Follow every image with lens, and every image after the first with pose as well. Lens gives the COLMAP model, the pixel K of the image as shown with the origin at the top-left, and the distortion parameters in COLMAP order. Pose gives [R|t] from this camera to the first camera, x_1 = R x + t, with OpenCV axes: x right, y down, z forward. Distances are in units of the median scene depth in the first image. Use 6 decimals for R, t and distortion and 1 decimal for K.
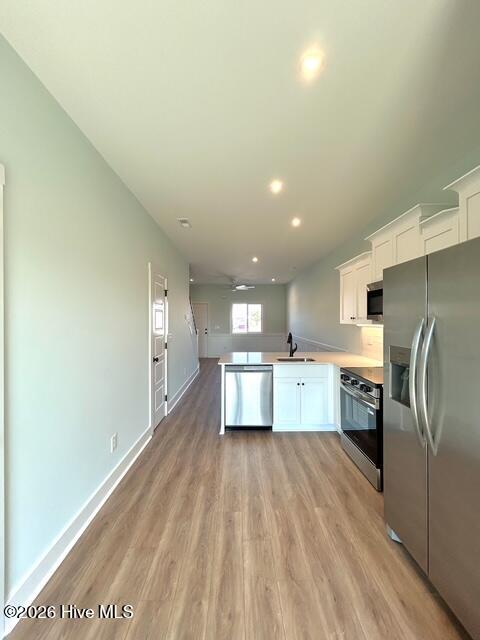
lens RADIAL K [[258.6, 0, 240.0], [0, 258.6, 320.0], [0, 0, 1]] dist [0.000356, -0.000123]
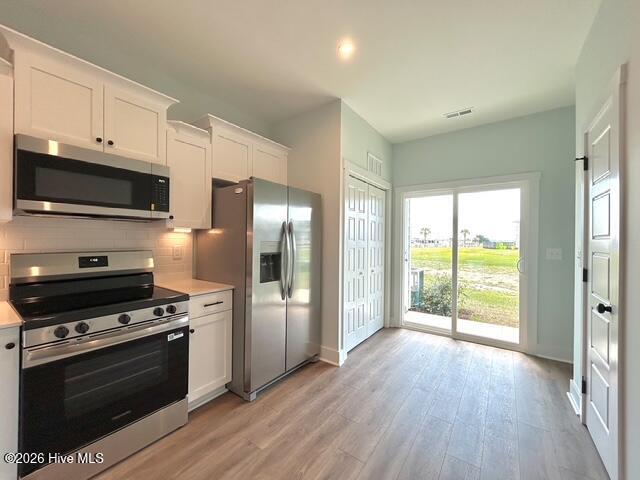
lens RADIAL K [[258.6, 0, 320.0], [0, 258.6, 240.0], [0, 0, 1]] dist [0.000356, -0.000123]
pose [[-0.806587, -0.003793, 0.591104, -0.234049], [-0.006293, 0.999978, -0.002171, 0.054605], [-0.591082, -0.005471, -0.806593, 1.100534]]
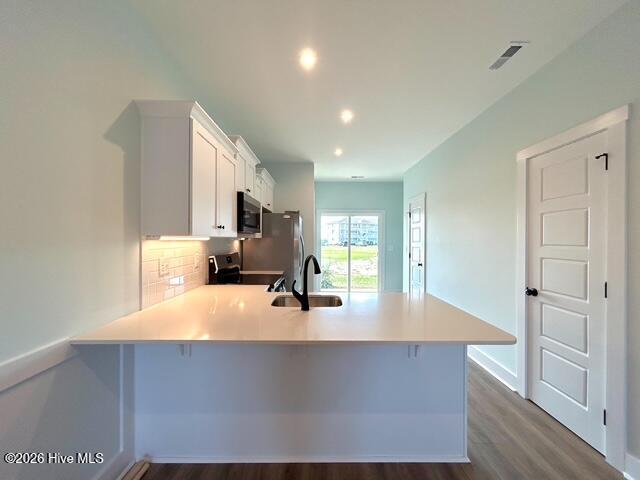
lens RADIAL K [[258.6, 0, 320.0], [0, 258.6, 240.0], [0, 0, 1]] dist [0.000356, -0.000123]
pose [[-0.999998, -0.000186, 0.002142, 0.236690], [-0.000180, 0.999995, 0.003017, 0.027638], [-0.002143, 0.003016, -0.999993, 1.973696]]
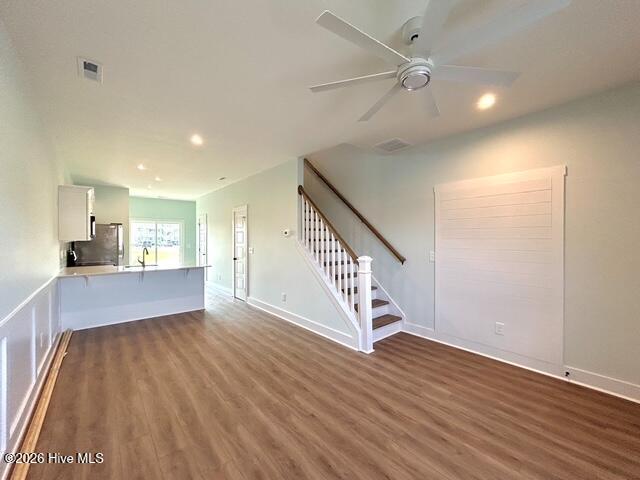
lens RADIAL K [[258.6, 0, 320.0], [0, 258.6, 240.0], [0, 0, 1]] dist [0.000356, -0.000123]
pose [[-0.767719, 0.006675, -0.640752, 0.464072], [0.002812, 0.999971, 0.007047, 0.009942], [0.640780, 0.003608, -0.767716, 3.363225]]
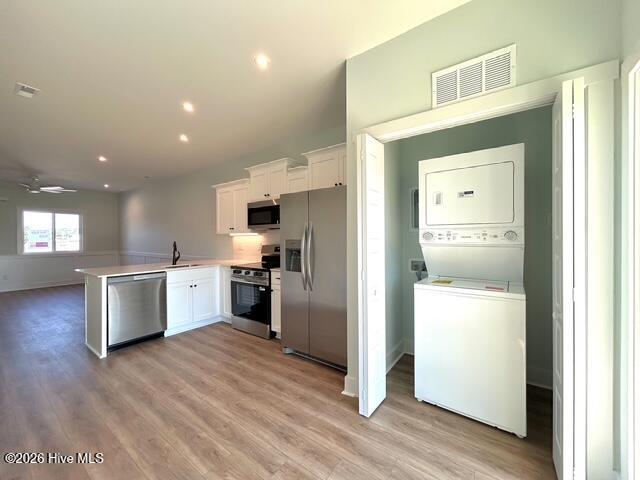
lens RADIAL K [[258.6, 0, 320.0], [0, 258.6, 240.0], [0, 0, 1]] dist [0.000356, -0.000123]
pose [[0.598012, -0.006755, 0.801459, -0.386753], [0.005530, 0.999975, 0.004302, 0.055493], [-0.801468, 0.001860, 0.598035, -0.119901]]
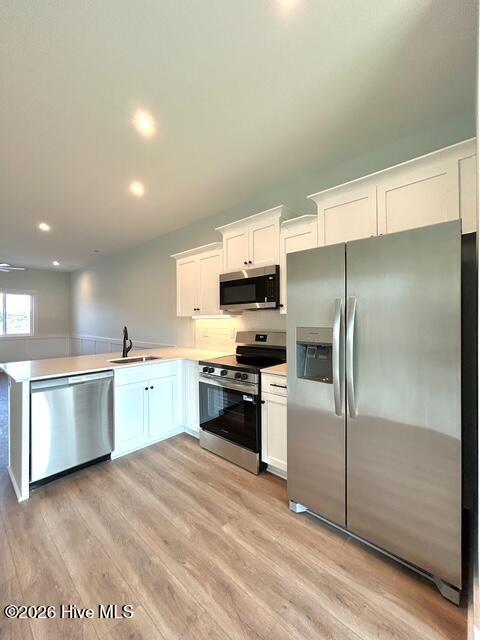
lens RADIAL K [[258.6, 0, 240.0], [0, 258.6, 320.0], [0, 0, 1]] dist [0.000356, -0.000123]
pose [[0.674967, -0.001376, 0.737847, -0.202695], [0.003625, 0.999992, -0.001452, 0.041358], [-0.737839, 0.003655, 0.674966, 0.279599]]
